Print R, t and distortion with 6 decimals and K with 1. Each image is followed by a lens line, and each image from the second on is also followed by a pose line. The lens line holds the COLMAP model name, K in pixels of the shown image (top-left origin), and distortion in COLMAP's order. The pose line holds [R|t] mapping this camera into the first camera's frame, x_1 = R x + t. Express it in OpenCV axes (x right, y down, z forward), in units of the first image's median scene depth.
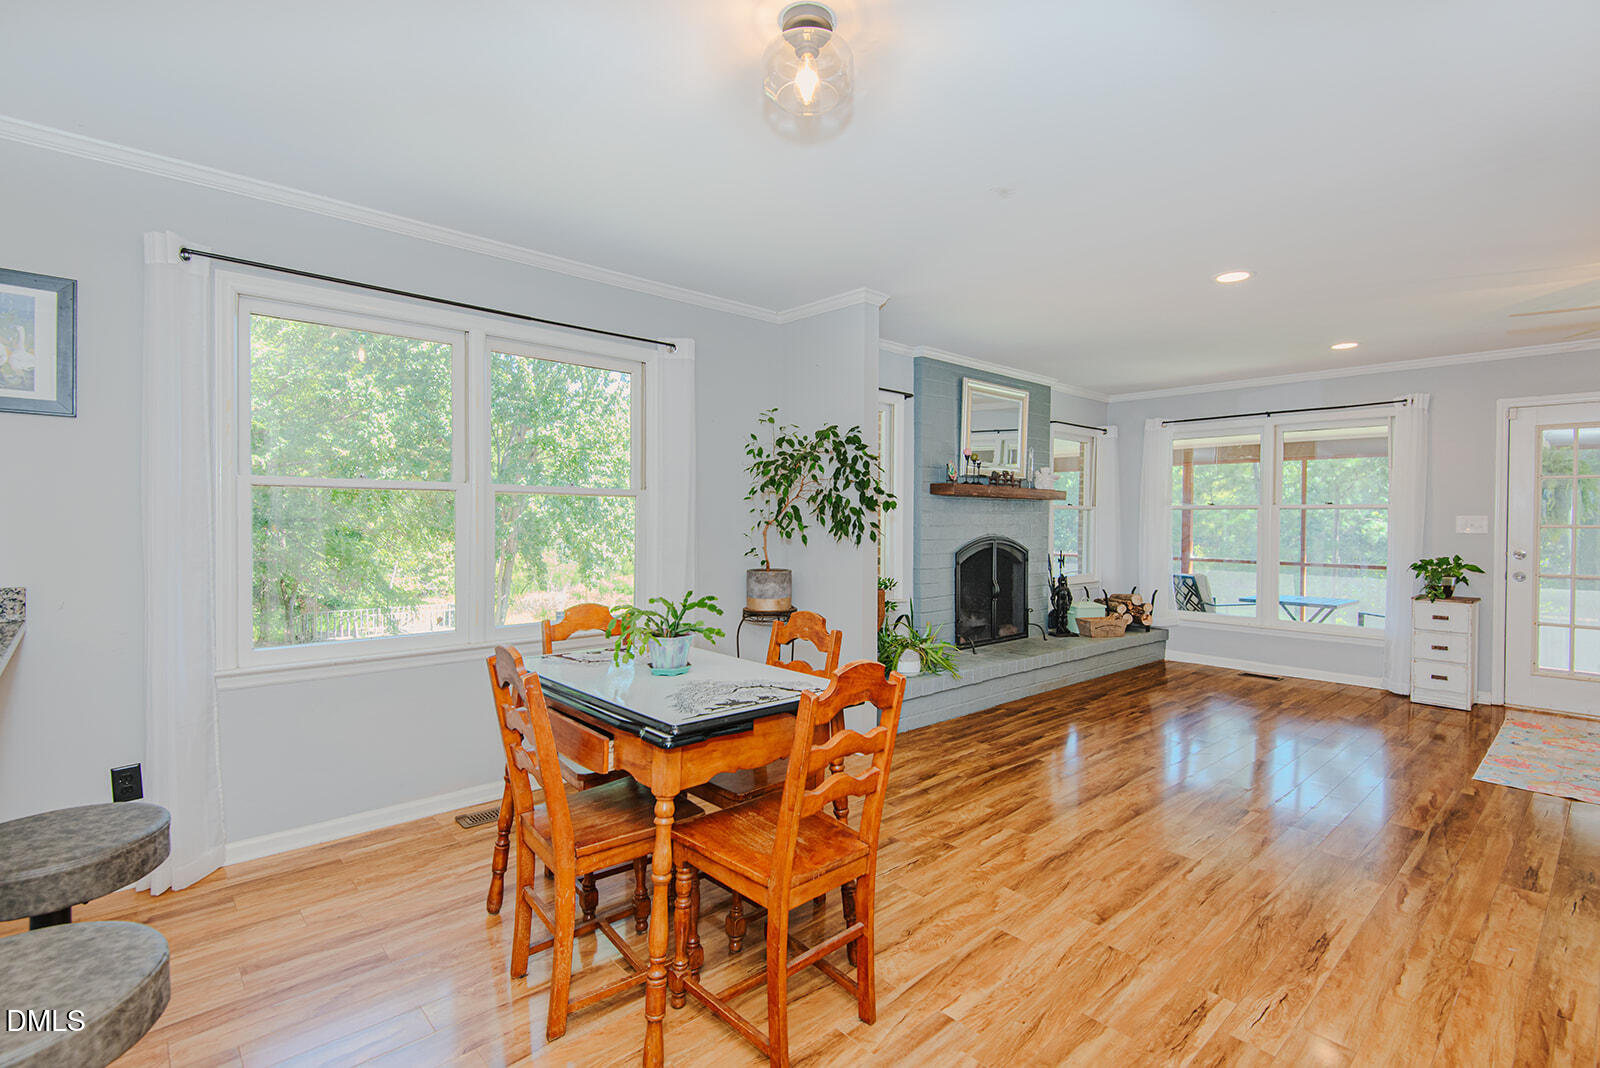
lens RADIAL K [[750.7, 0, 804.5], [0, 750.7, 529.9], [0, 0, 1]] dist [0.038684, -0.024444]
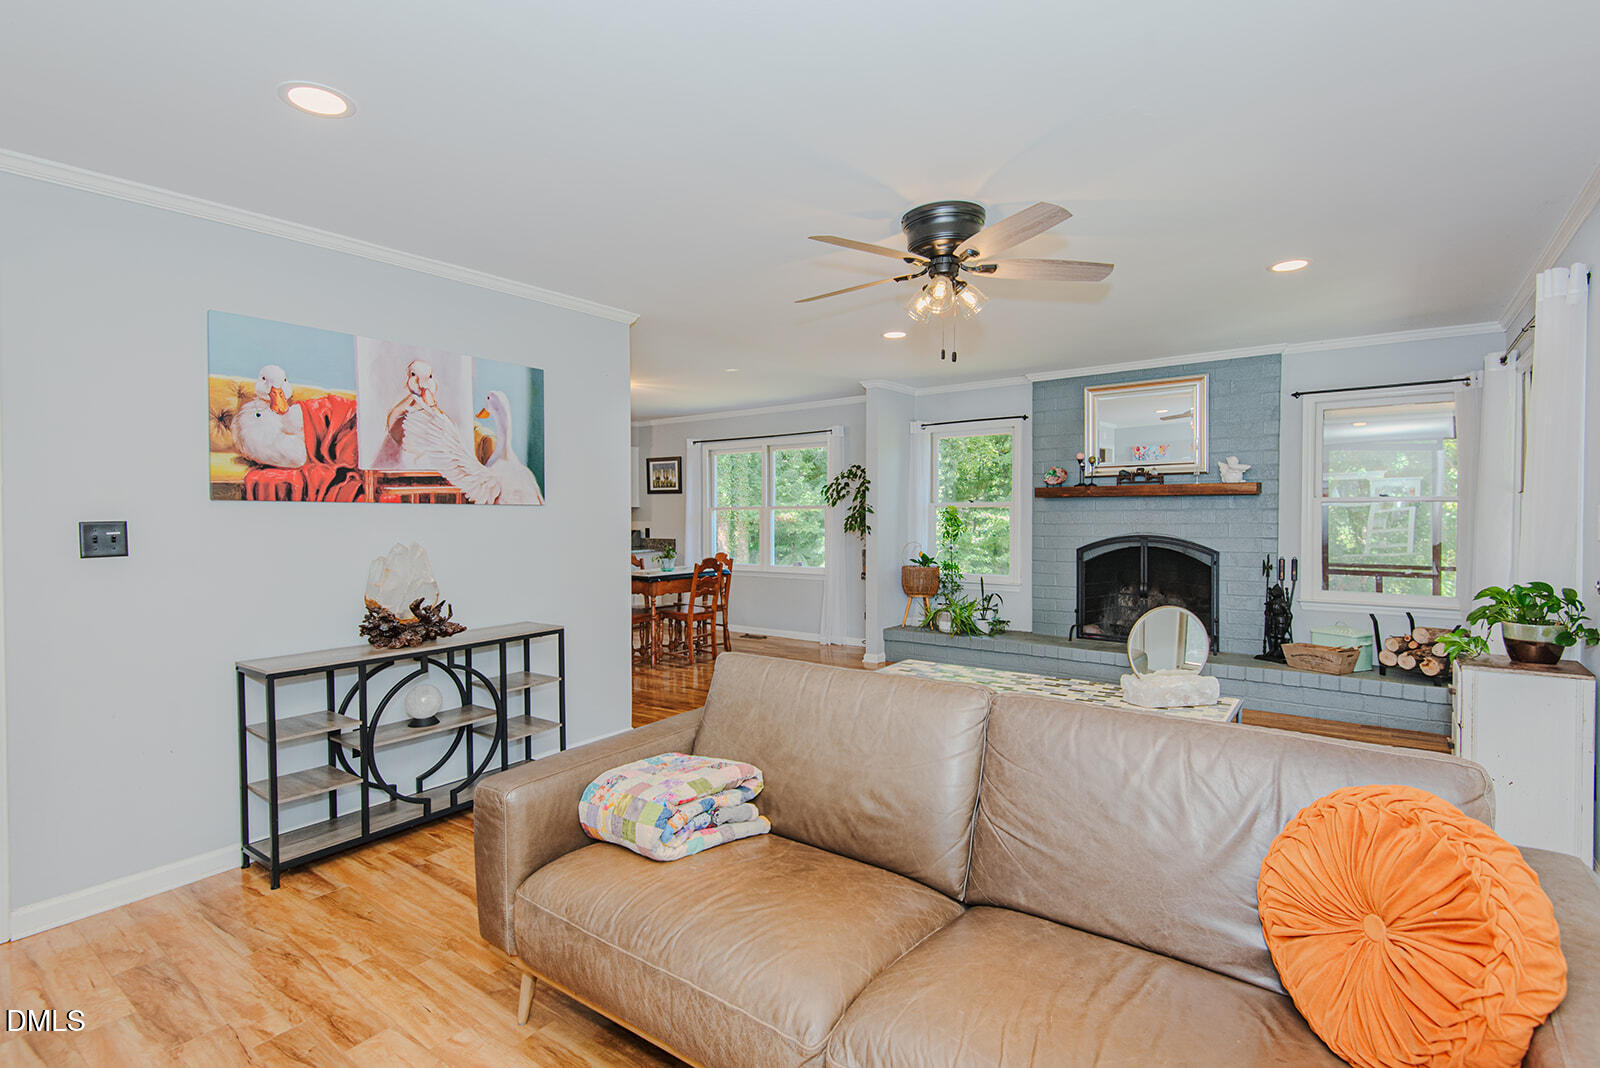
lens RADIAL K [[750.7, 0, 804.5], [0, 750.7, 529.9], [0, 0, 1]] dist [0.038684, -0.024444]
pose [[0.185096, 0.009830, -0.982671, 1.664128], [-0.008213, 0.999931, 0.008456, -0.004332], [0.982686, 0.006505, 0.185164, 0.558134]]
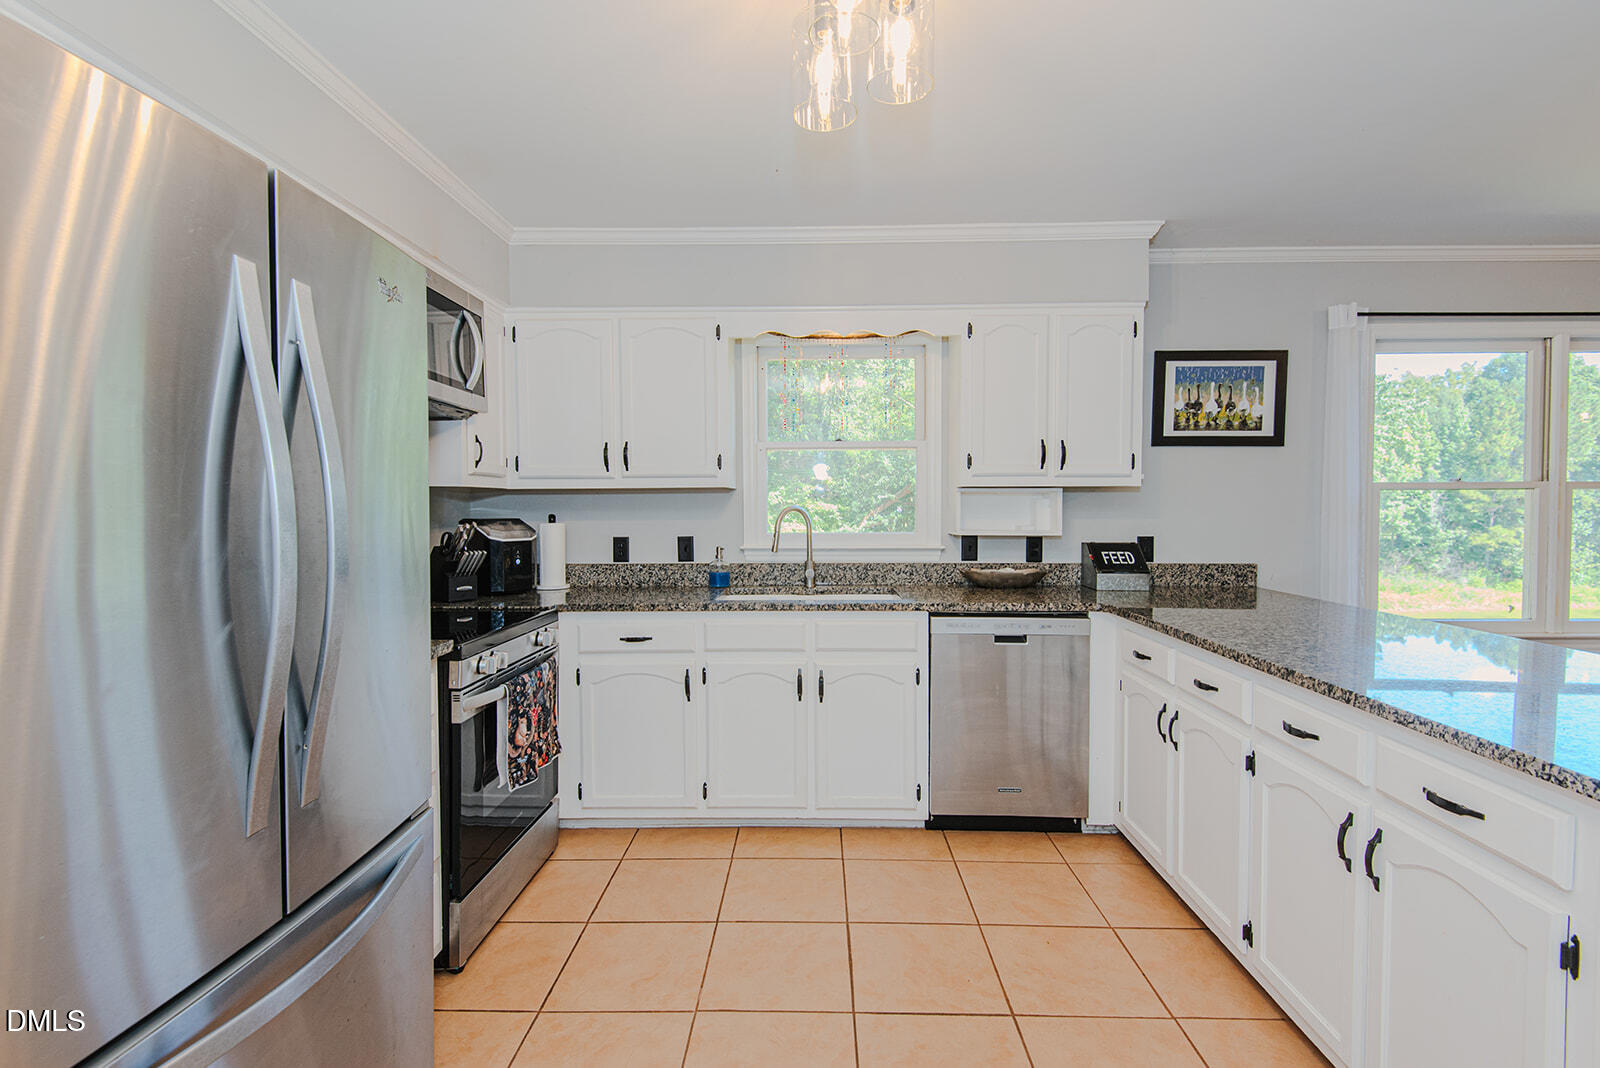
lens RADIAL K [[750.7, 0, 804.5], [0, 750.7, 529.9], [0, 0, 1]] dist [0.038684, -0.024444]
pose [[0.723064, 0.010656, -0.690699, -0.379211], [-0.000745, 0.999892, 0.014647, -0.006830], [0.690780, -0.010076, 0.722994, -0.401080]]
